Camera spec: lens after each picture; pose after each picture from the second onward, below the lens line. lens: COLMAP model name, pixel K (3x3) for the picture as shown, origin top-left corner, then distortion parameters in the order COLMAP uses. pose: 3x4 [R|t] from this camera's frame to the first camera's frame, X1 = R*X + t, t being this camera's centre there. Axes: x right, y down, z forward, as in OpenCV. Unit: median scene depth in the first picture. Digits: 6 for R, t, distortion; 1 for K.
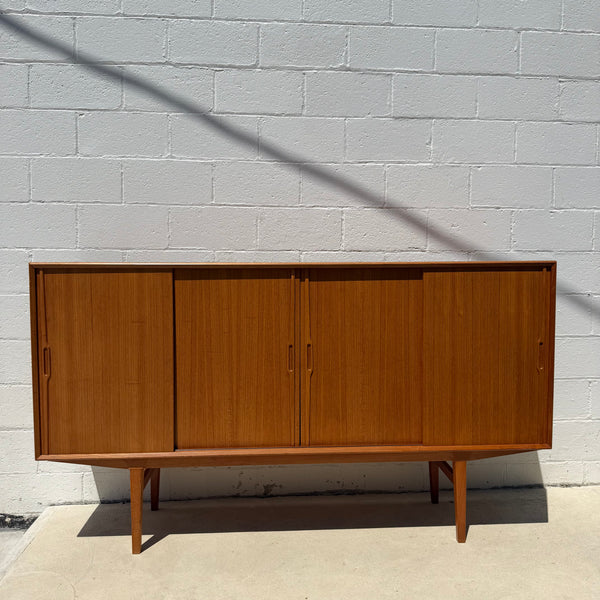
lens RADIAL K [[562.7, 0, 300.0], [0, 562.7, 300.0], [0, 0, 1]] dist [0.102566, -0.188582]
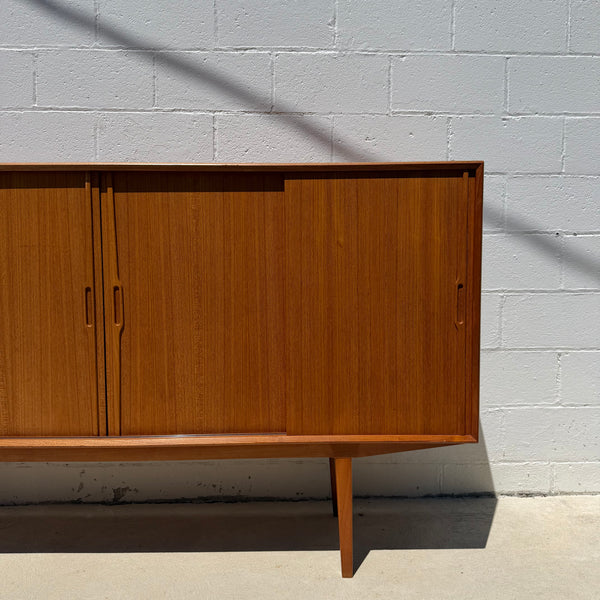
lens RADIAL K [[562.7, 0, 300.0], [0, 562.7, 300.0], [0, 0, 1]] dist [0.102566, -0.188582]
pose [[0.998899, 0.001754, -0.046888, 0.224694], [-0.001462, 0.999979, 0.006256, 0.075489], [0.046898, -0.006180, 0.998881, 0.272172]]
